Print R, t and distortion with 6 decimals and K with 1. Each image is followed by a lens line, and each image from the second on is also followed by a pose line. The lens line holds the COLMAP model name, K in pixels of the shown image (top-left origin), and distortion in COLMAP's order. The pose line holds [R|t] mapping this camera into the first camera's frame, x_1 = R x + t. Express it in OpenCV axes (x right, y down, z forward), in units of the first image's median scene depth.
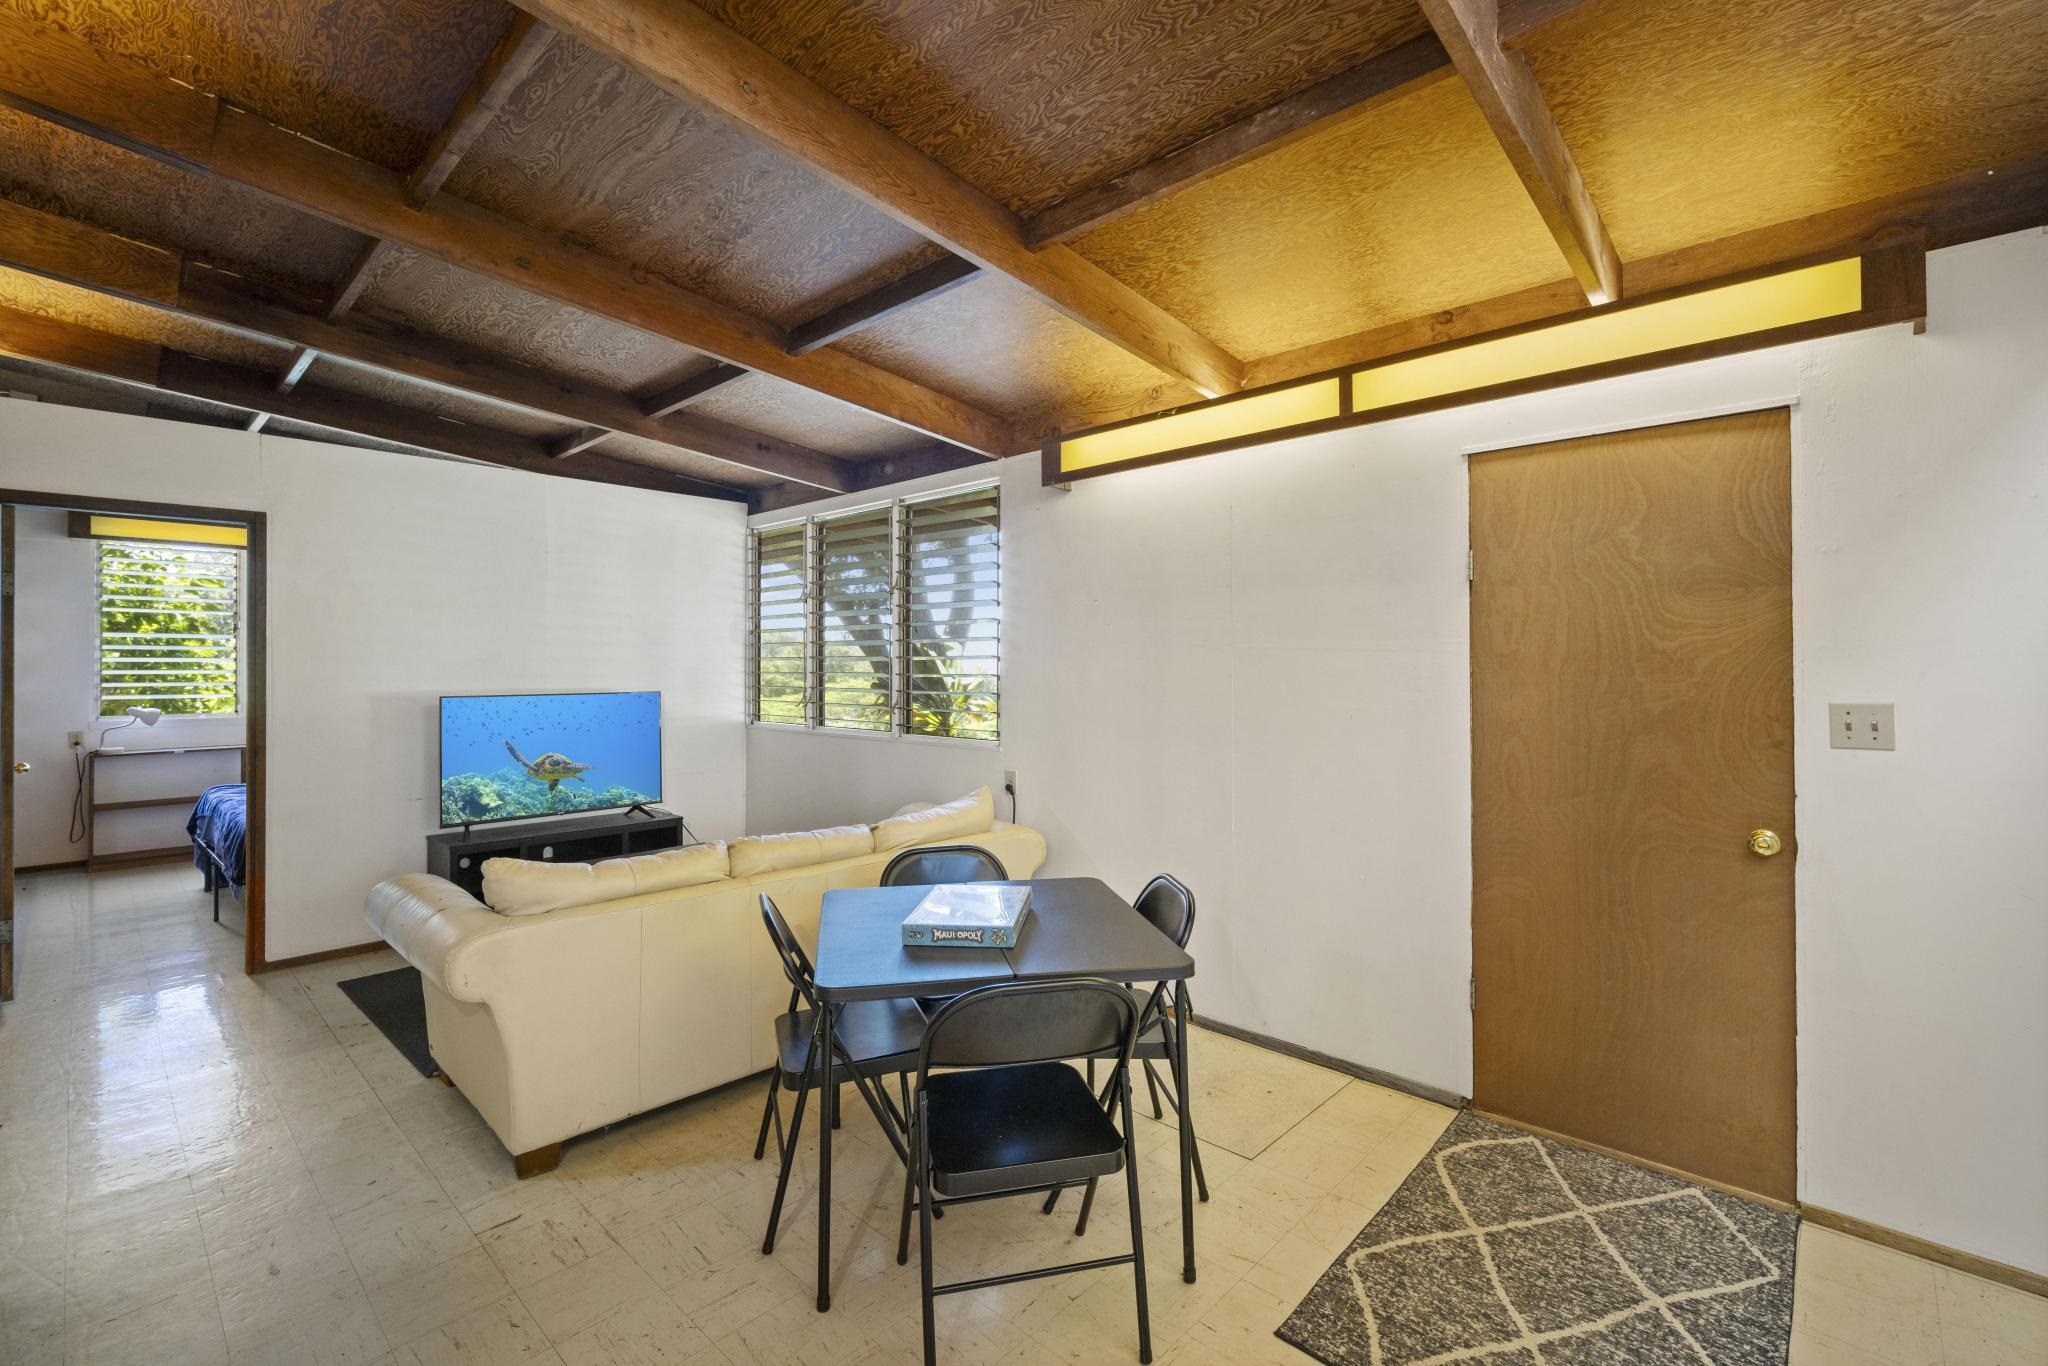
lens RADIAL K [[892.6, 0, 1024.0], [0, 892.6, 683.0], [0, 0, 1]] dist [-0.009647, -0.000091]
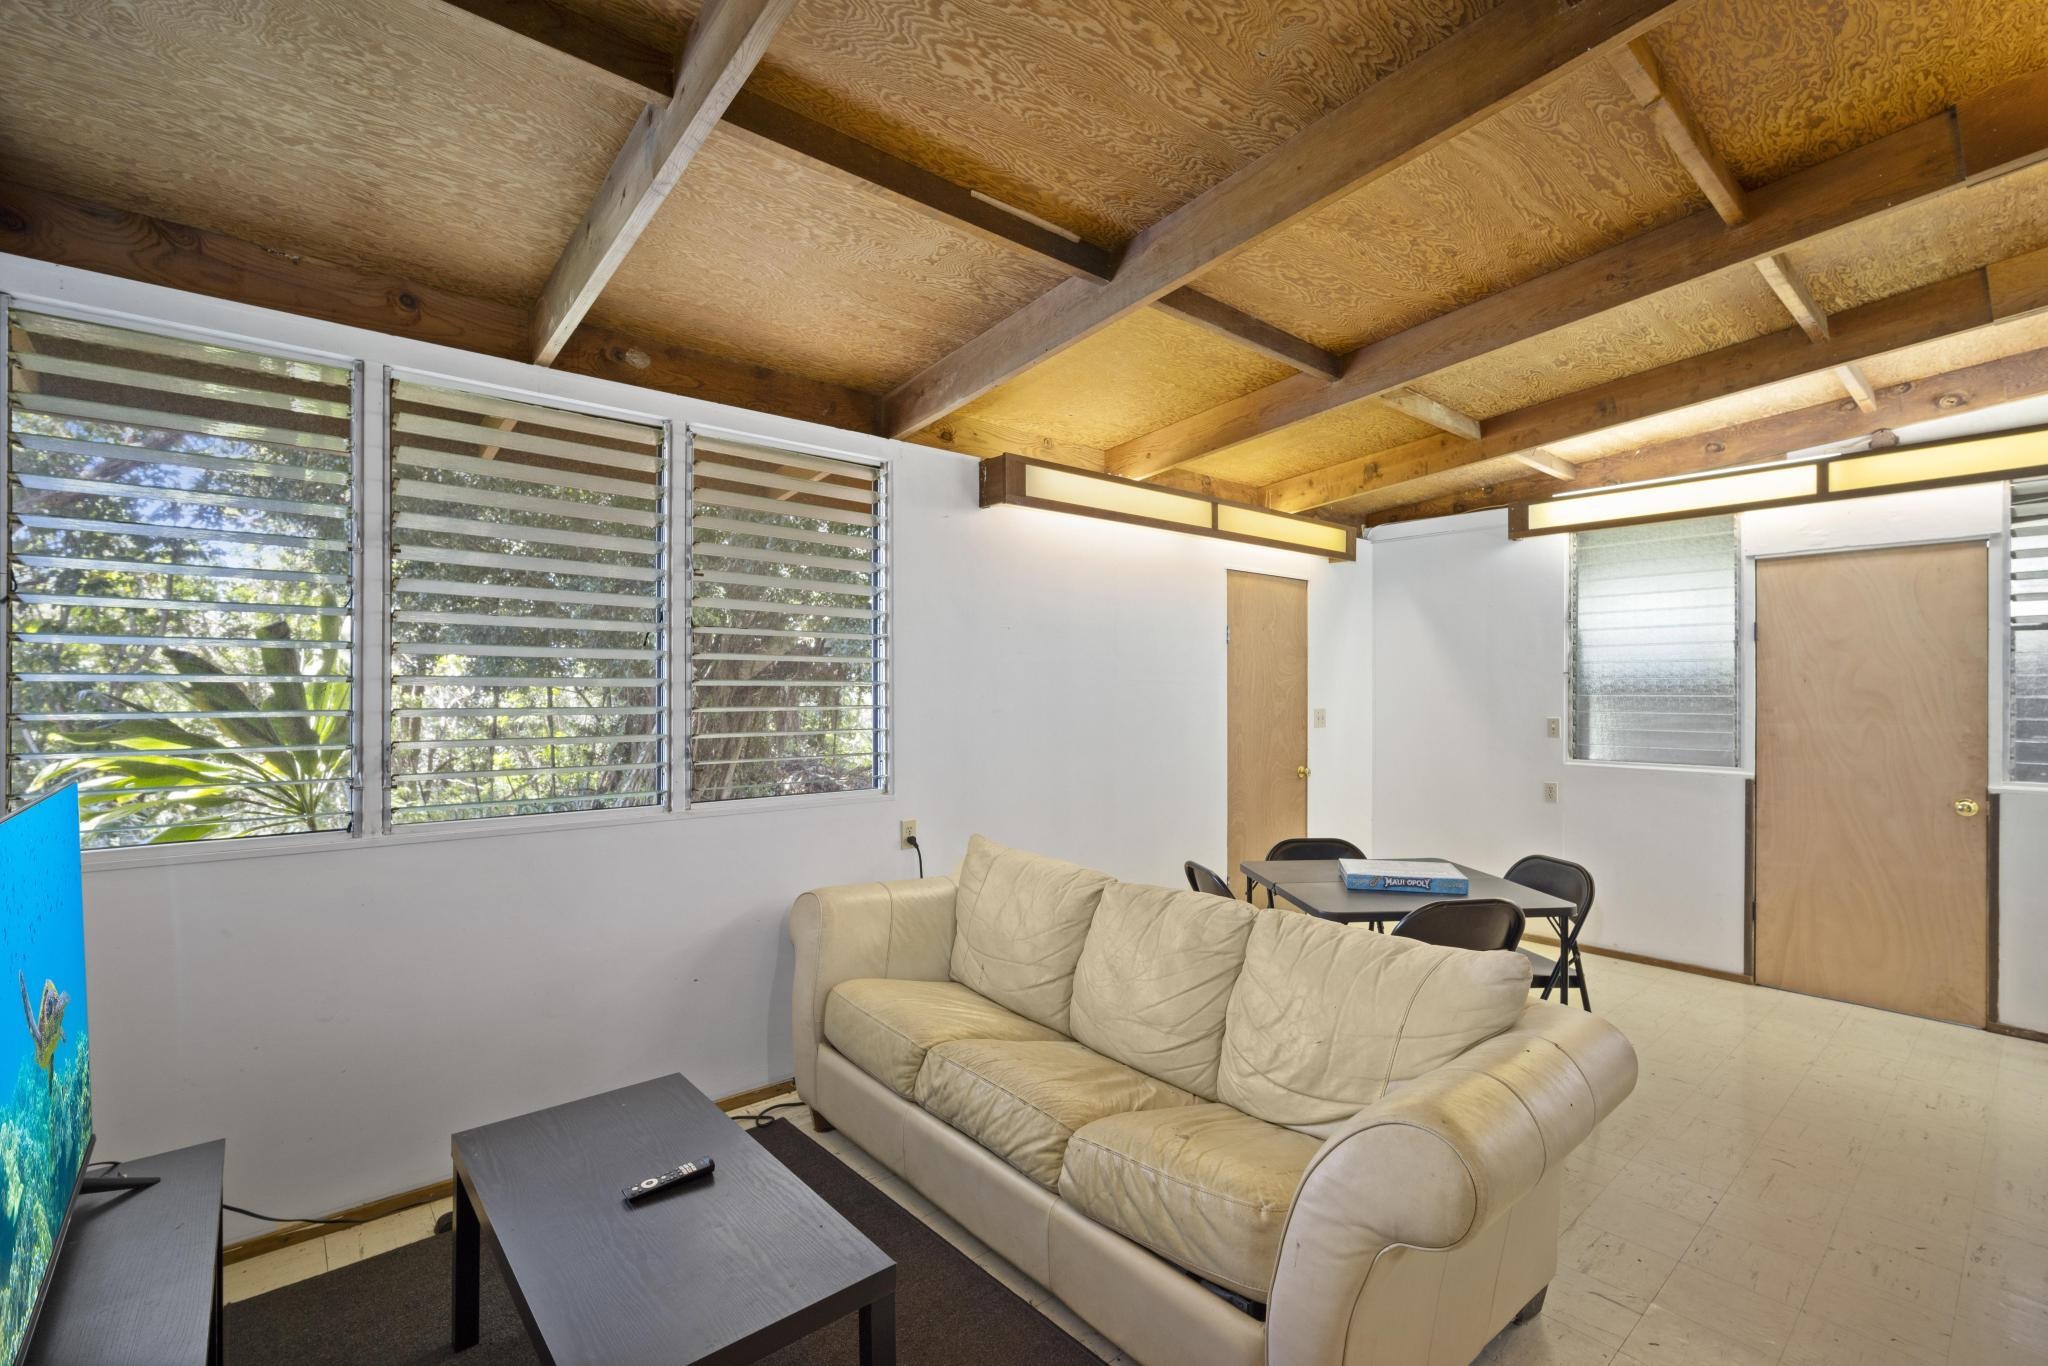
lens RADIAL K [[892.6, 0, 1024.0], [0, 892.6, 683.0], [0, 0, 1]] dist [-0.009647, -0.000091]
pose [[0.114096, 0.001807, 0.993468, -1.263927], [0.011161, 0.999933, -0.003101, -0.038774], [-0.993407, 0.011442, 0.114068, 1.222345]]
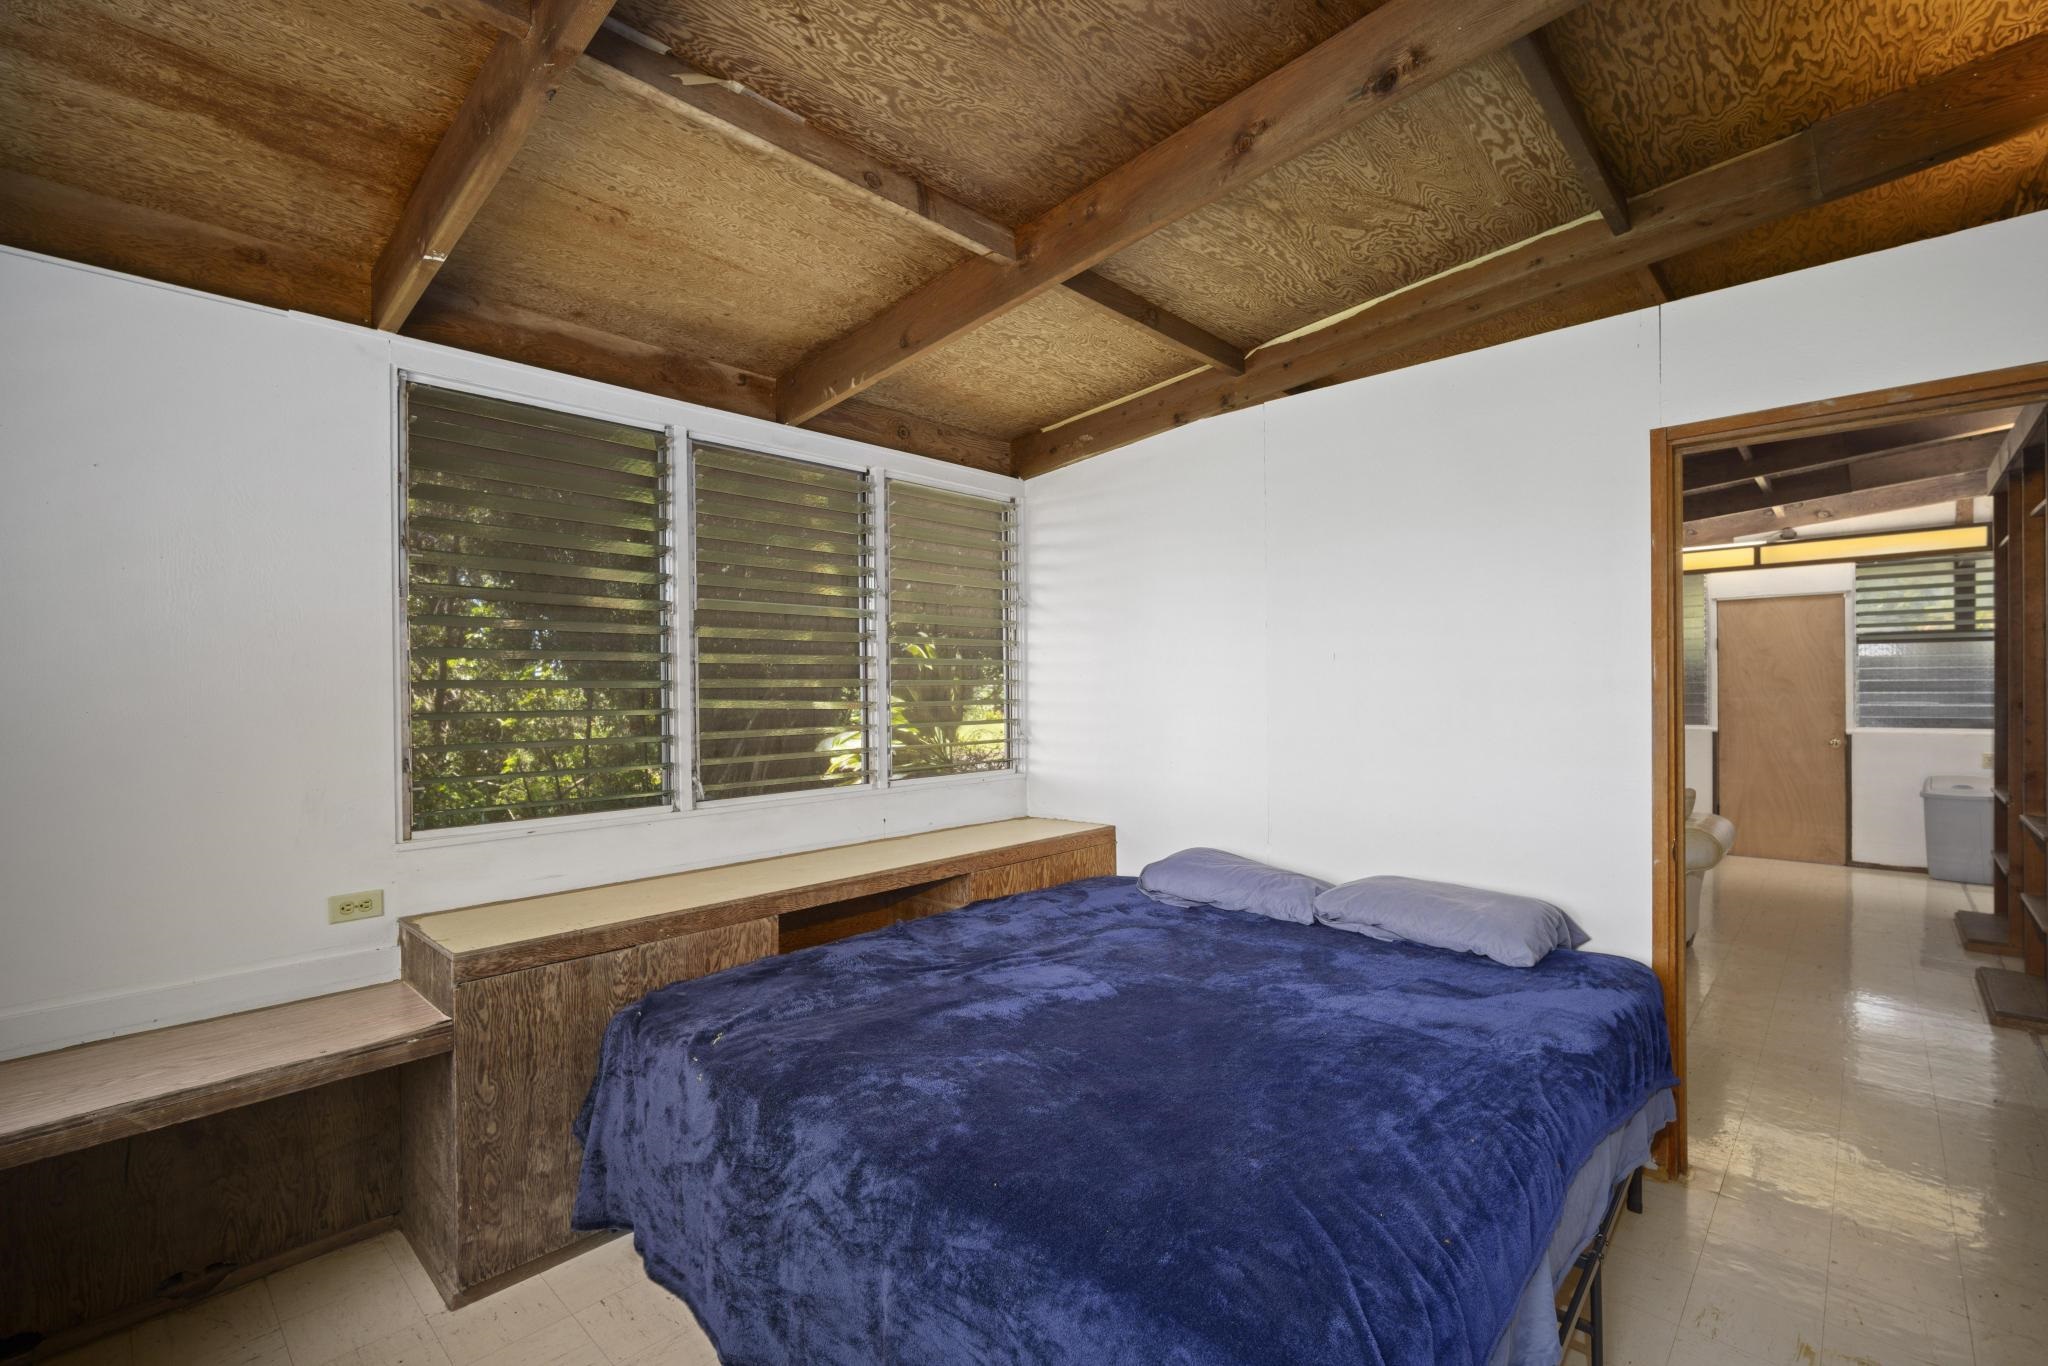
lens RADIAL K [[944.4, 0, 1024.0], [0, 944.4, 683.0], [0, 0, 1]] dist [0.000097, -0.000014]
pose [[-0.012063, -0.005437, 0.999912, -1.375127], [0.026030, 0.999645, 0.005750, -0.042335], [-0.999588, 0.026097, -0.011917, 1.324661]]
